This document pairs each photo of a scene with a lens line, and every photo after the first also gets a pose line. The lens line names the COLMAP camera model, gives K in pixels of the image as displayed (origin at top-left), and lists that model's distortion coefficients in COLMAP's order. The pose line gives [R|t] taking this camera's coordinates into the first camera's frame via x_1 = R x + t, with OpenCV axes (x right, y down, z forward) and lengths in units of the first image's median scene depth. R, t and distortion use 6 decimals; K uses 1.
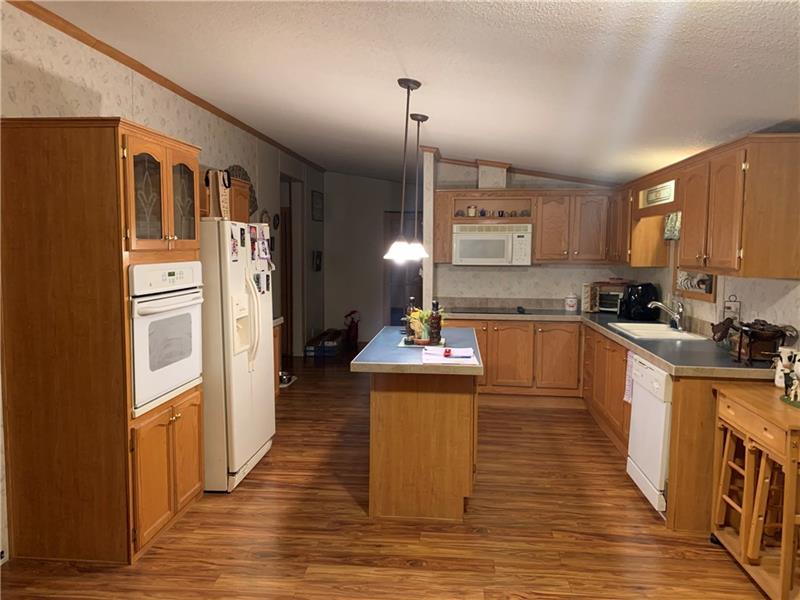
lens RADIAL K [[608.0, 0, 396.1], [0, 608.0, 296.9], [0, 0, 1]] dist [0.053843, -0.058134]
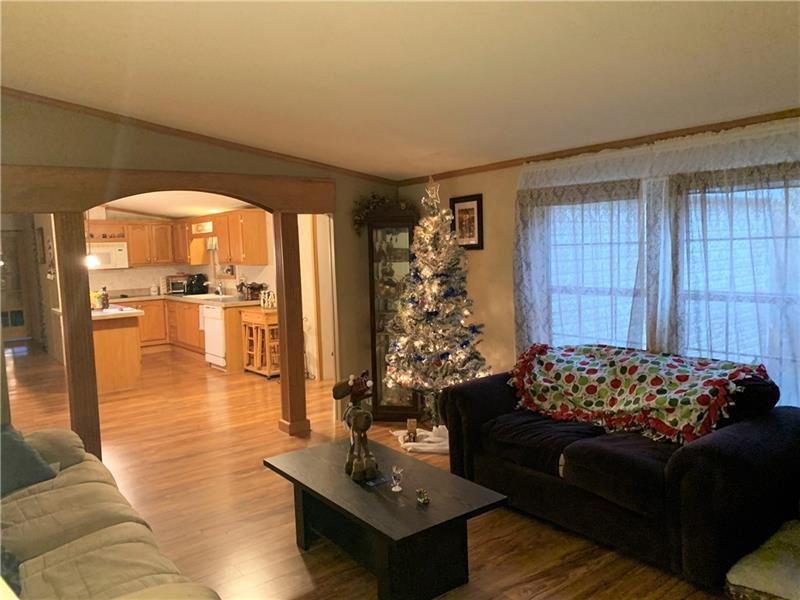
lens RADIAL K [[608.0, 0, 402.6], [0, 608.0, 302.6], [0, 0, 1]] dist [0.053843, -0.058134]
pose [[0.717690, -0.090965, 0.690396, -0.394335], [0.092420, 0.995103, 0.035039, 0.051370], [-0.690203, 0.038660, 0.722582, -0.687105]]
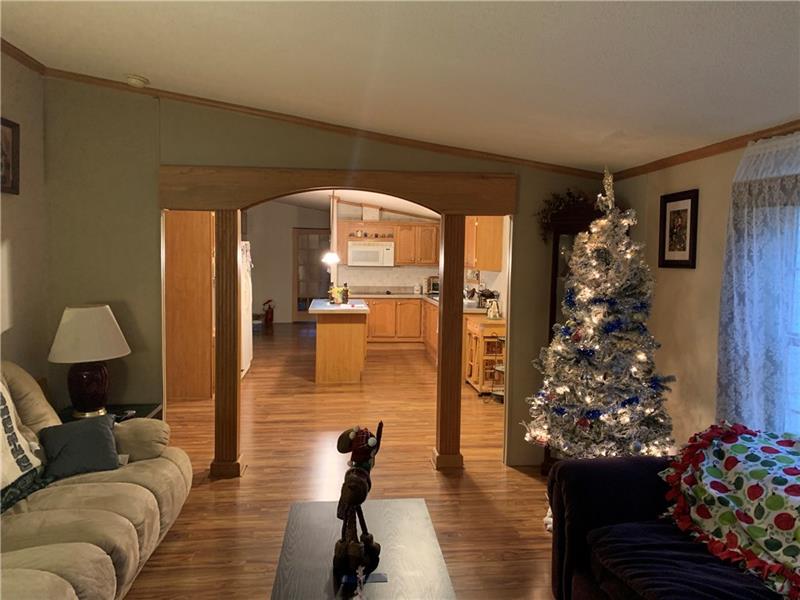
lens RADIAL K [[608.0, 0, 408.0], [0, 608.0, 294.6], [0, 0, 1]] dist [0.053843, -0.058134]
pose [[0.974835, -0.004076, 0.222890, -0.120521], [0.006684, 0.999918, -0.010947, 0.047165], [-0.222828, 0.012161, 0.974782, -0.672609]]
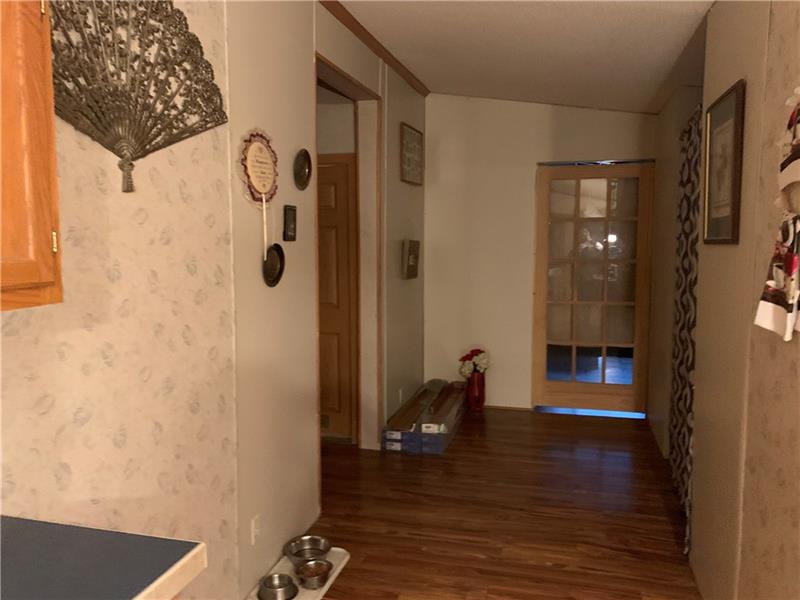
lens RADIAL K [[608.0, 0, 402.8], [0, 608.0, 298.3], [0, 0, 1]] dist [0.053843, -0.058134]
pose [[0.986065, 0.009783, -0.166071, -0.075429], [-0.006363, 0.999757, 0.021118, -0.056851], [0.166237, -0.019767, 0.985888, 0.749948]]
